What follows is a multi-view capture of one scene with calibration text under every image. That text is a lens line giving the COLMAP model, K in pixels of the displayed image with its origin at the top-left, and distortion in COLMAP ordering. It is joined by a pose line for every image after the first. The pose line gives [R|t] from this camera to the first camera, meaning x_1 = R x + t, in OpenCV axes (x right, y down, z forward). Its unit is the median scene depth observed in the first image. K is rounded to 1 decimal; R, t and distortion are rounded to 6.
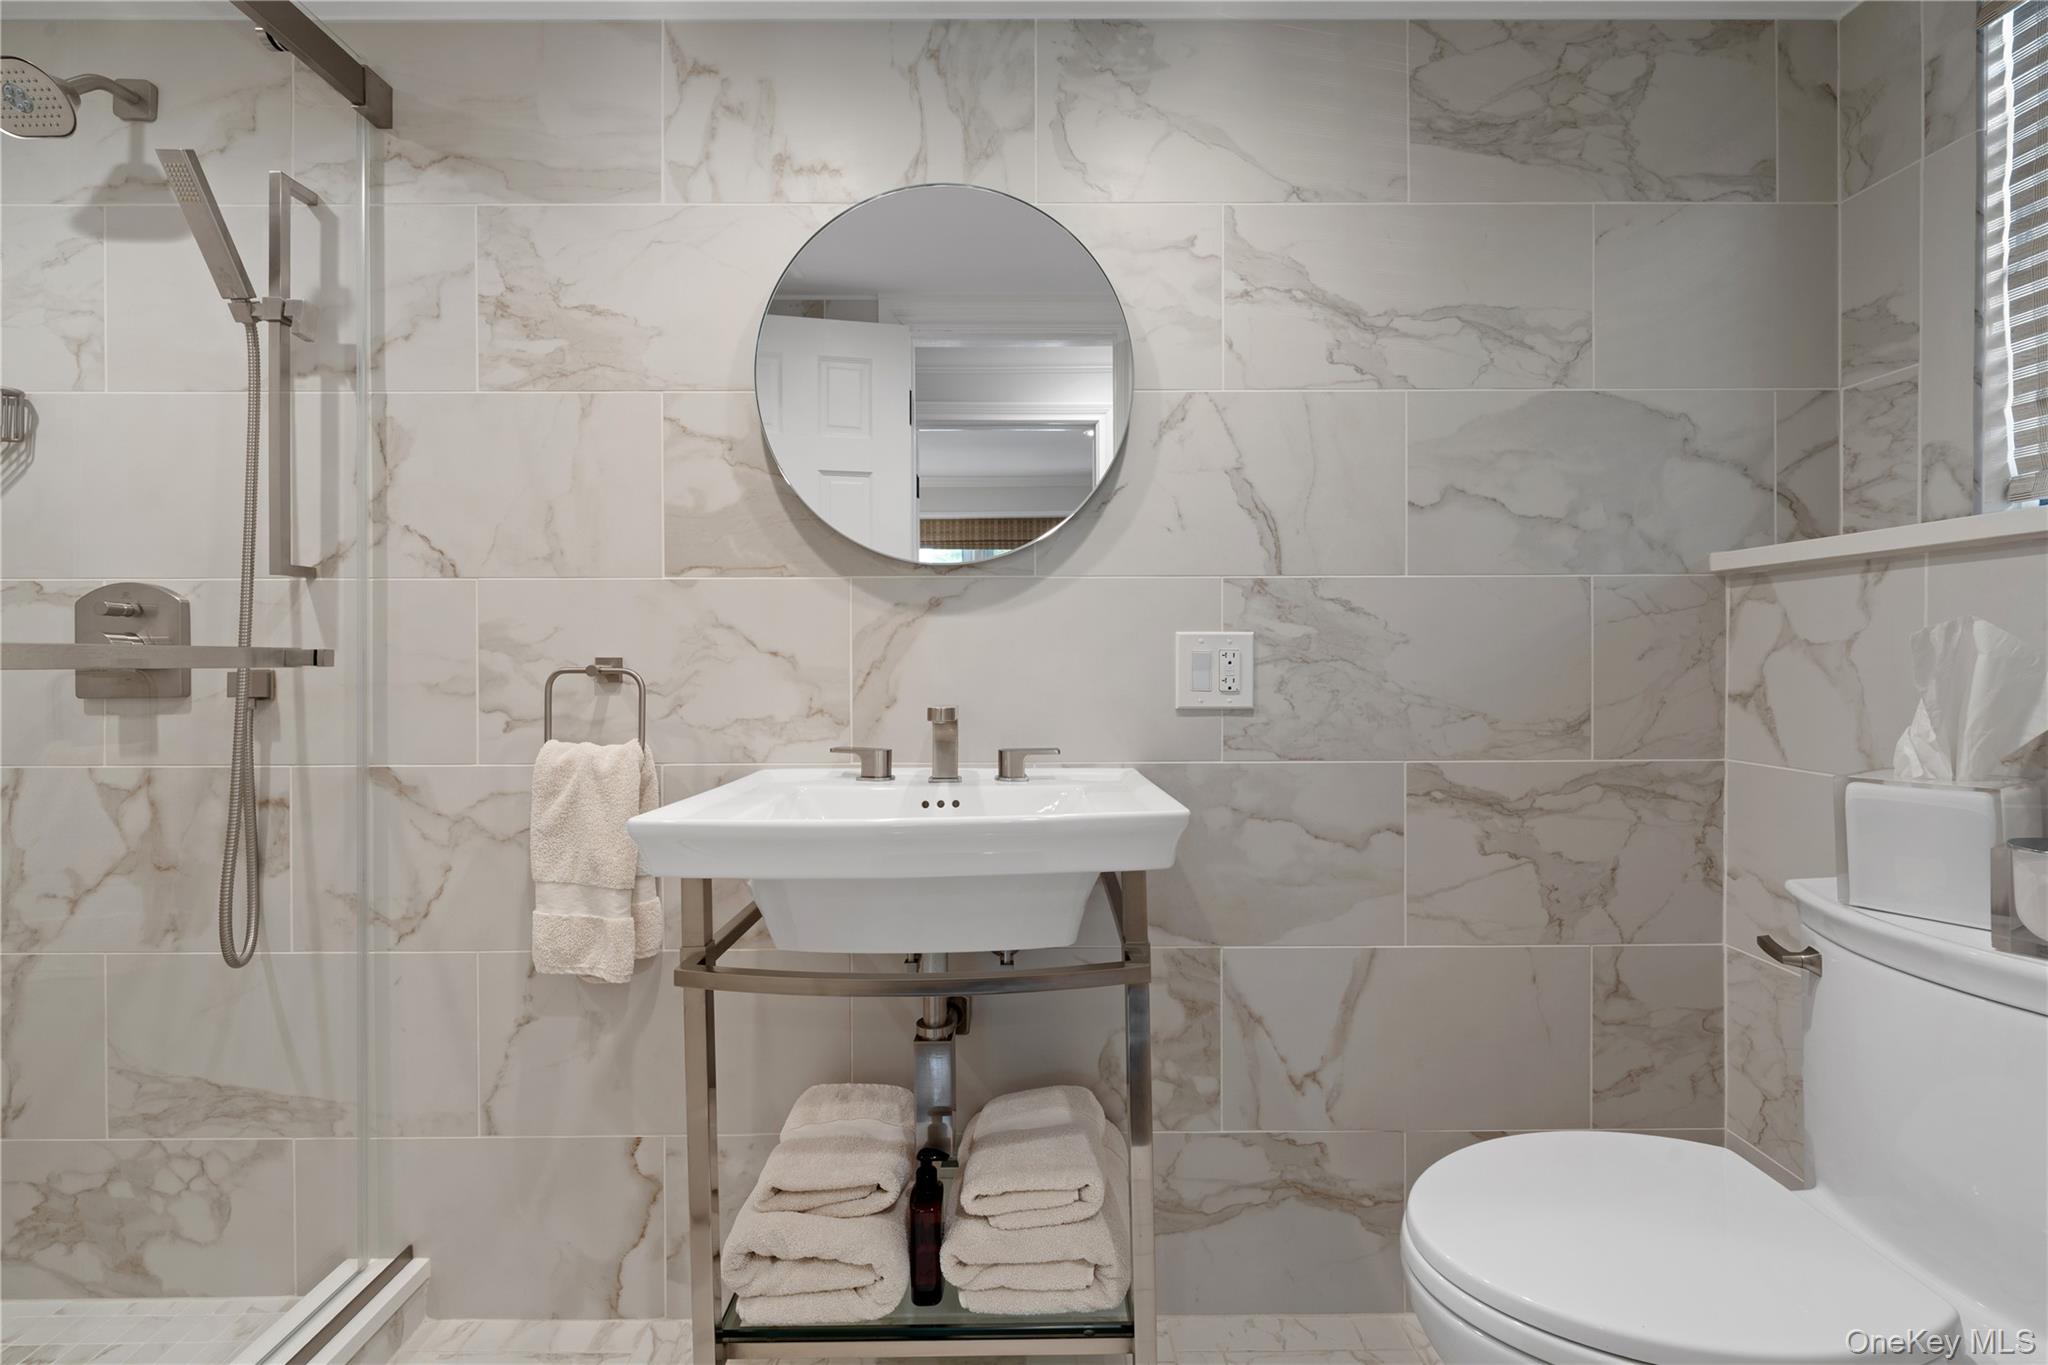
lens RADIAL K [[834.2, 0, 1028.2], [0, 834.2, 672.6], [0, 0, 1]] dist [0.002402, -0.001991]
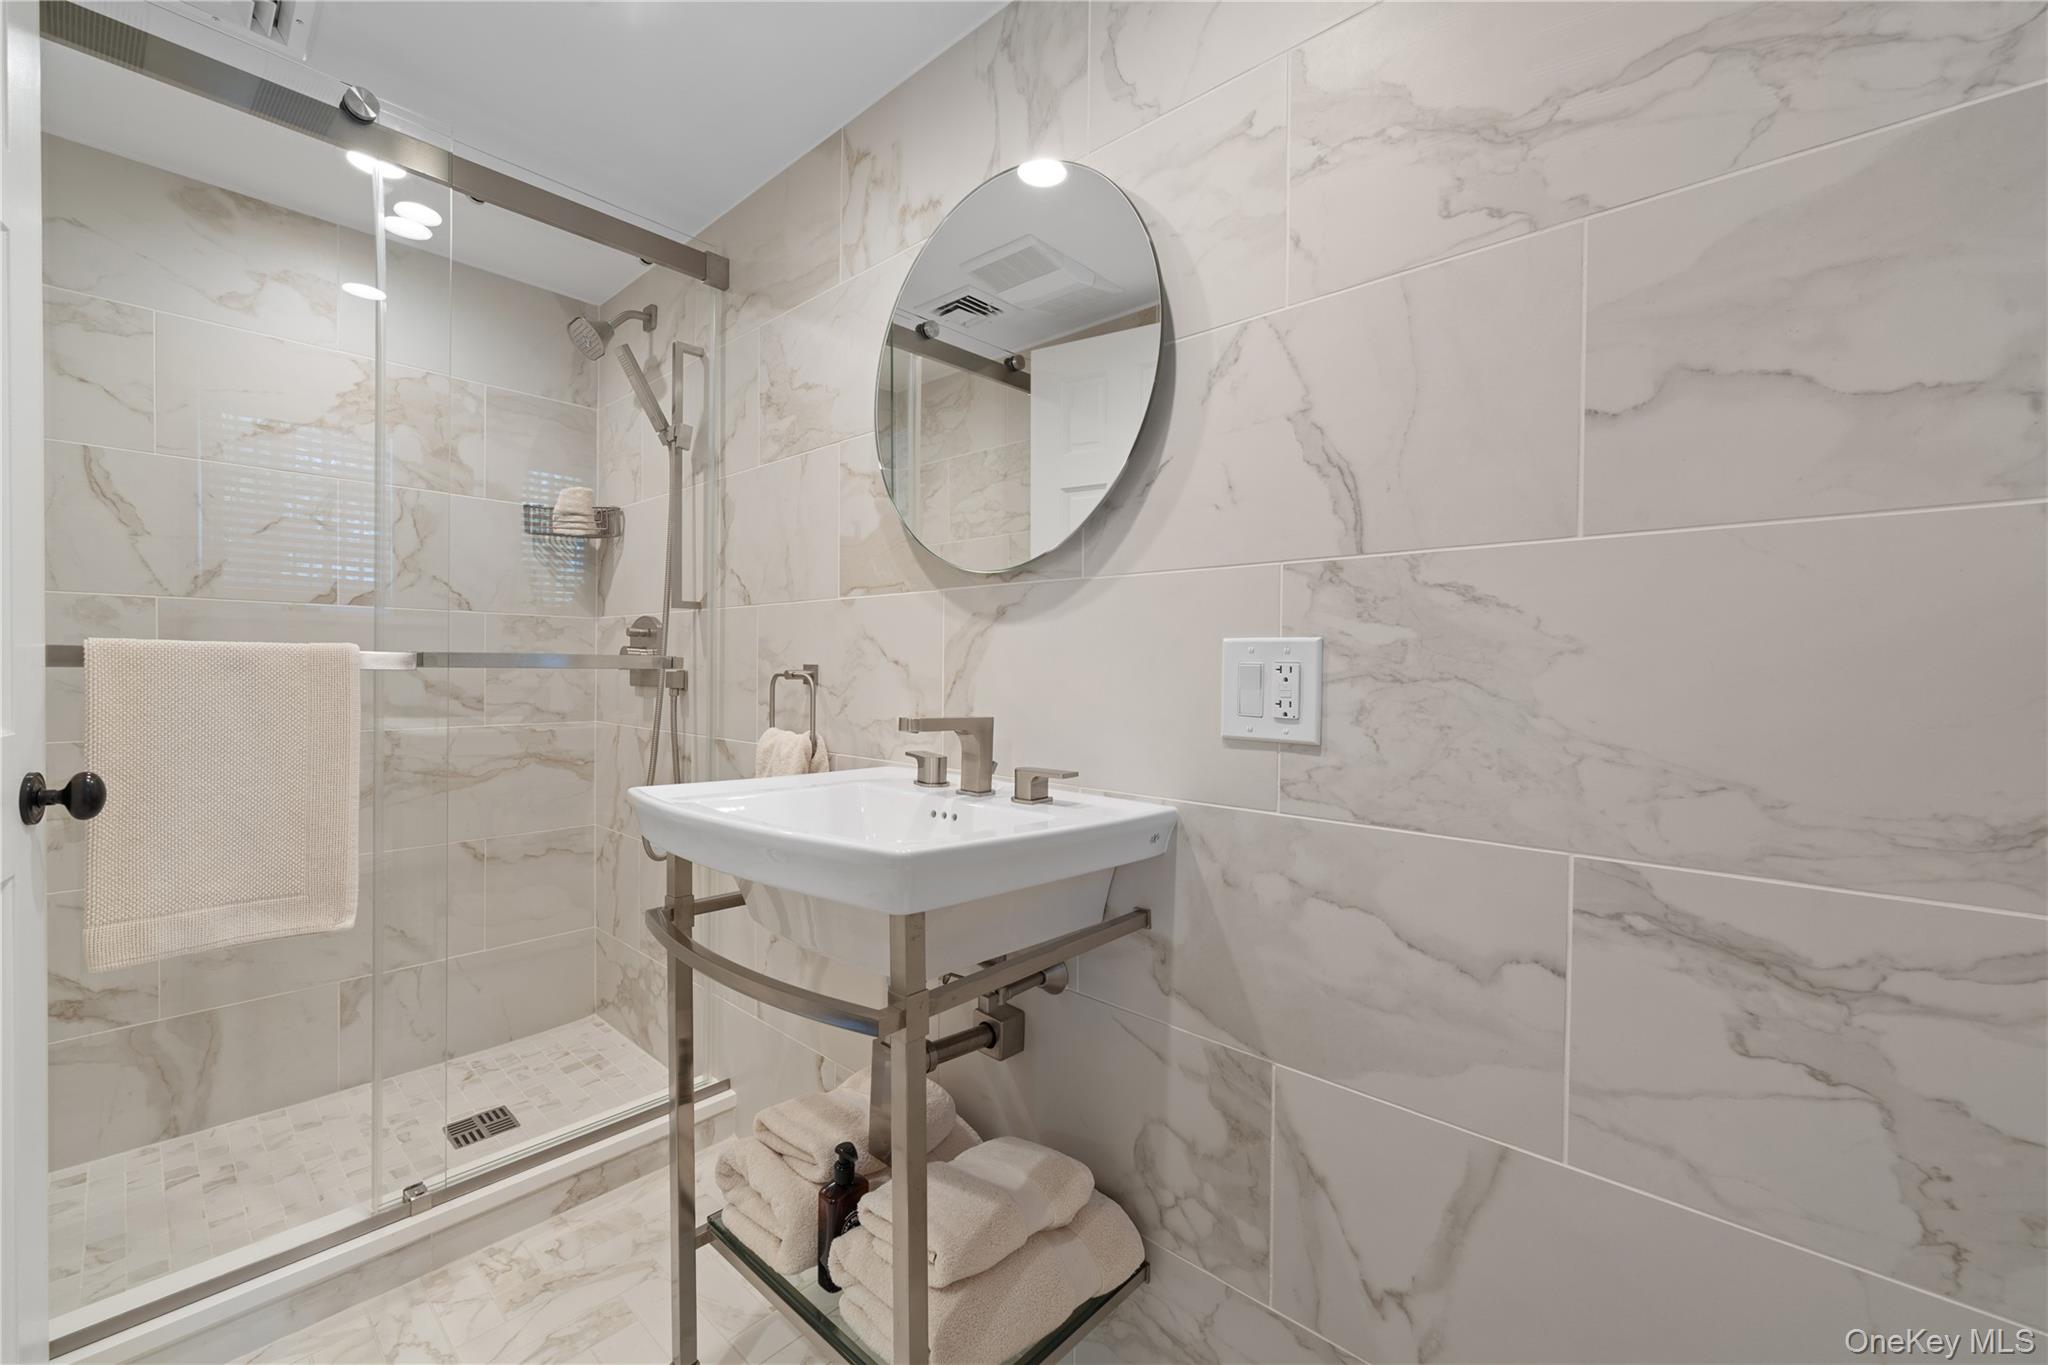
lens RADIAL K [[834.2, 0, 1033.5], [0, 834.2, 686.6], [0, 0, 1]] dist [0.002402, -0.001991]
pose [[0.730997, 0.027579, -0.681823, 0.578524], [-0.022318, 0.999615, 0.016505, -0.012842], [0.682015, 0.003152, 0.731331, 0.312933]]
